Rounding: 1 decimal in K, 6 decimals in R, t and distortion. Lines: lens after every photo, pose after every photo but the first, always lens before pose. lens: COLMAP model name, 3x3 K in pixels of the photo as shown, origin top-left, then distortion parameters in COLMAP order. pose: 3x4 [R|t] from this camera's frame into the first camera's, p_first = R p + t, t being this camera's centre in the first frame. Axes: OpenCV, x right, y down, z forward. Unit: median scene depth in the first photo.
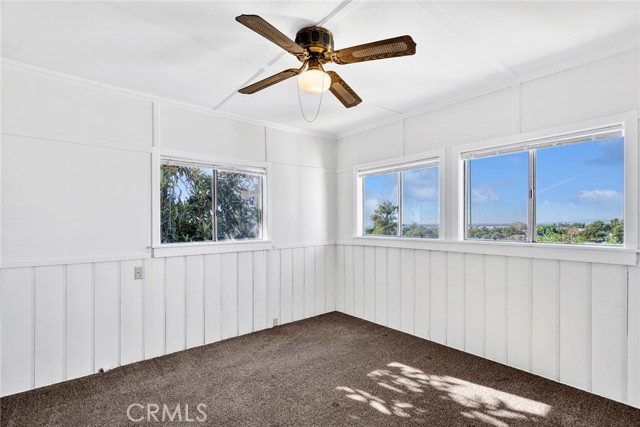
lens RADIAL K [[298.2, 0, 321.5], [0, 298.2, 209.5], [0, 0, 1]] dist [-0.003574, 0.000382]
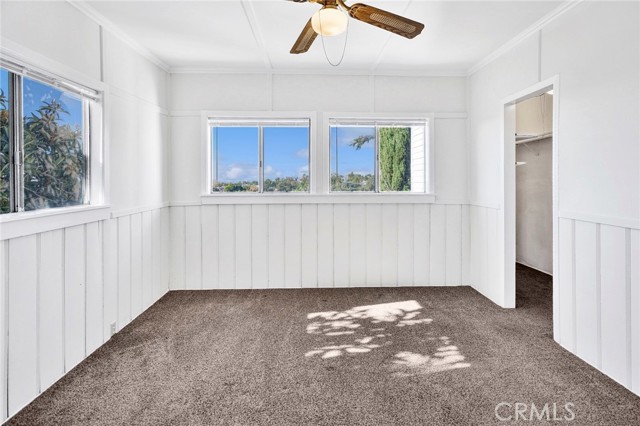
lens RADIAL K [[305.1, 0, 319.8], [0, 305.1, 168.5], [0, 0, 1]] dist [0.004394, 0.000346]
pose [[0.629525, 0.027498, 0.776493, -0.430640], [-0.033443, 0.999406, -0.008279, 0.015071], [-0.776260, -0.020757, 0.630071, 0.243913]]
